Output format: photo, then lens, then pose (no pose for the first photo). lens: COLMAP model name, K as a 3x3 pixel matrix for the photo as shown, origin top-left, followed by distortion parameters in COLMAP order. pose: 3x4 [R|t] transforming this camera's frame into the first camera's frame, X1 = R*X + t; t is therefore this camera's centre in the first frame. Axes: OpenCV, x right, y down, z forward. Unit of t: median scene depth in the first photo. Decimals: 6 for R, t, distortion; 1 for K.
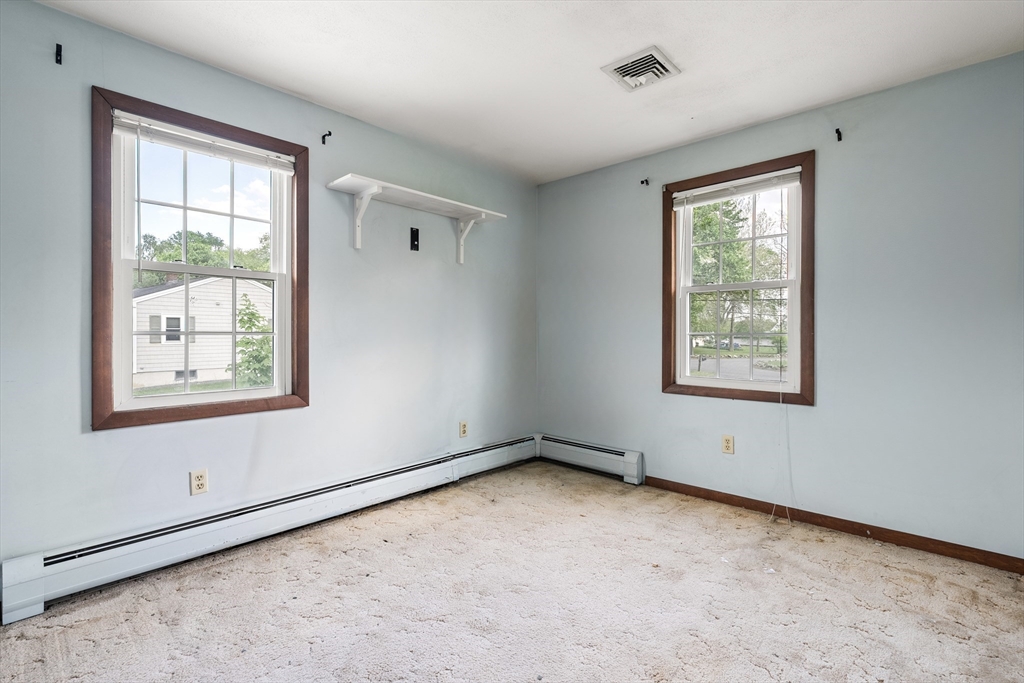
lens RADIAL K [[462.7, 0, 512.0], [0, 462.7, 341.5], [0, 0, 1]] dist [-0.000446, 0.000372]
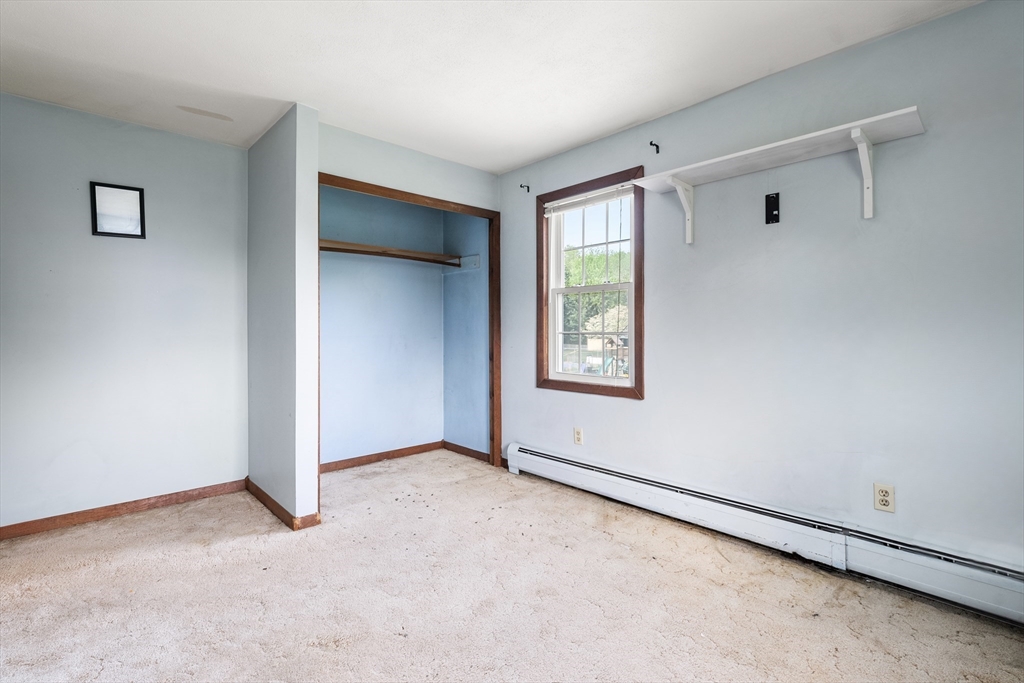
lens RADIAL K [[470.8, 0, 514.1], [0, 470.8, 334.7], [0, 0, 1]] dist [-0.000084, 0.000035]
pose [[-0.051626, 0.004498, -0.998656, 0.652684], [-0.022198, 0.999738, 0.005650, -0.012935], [0.998420, 0.022460, -0.051513, 0.710284]]
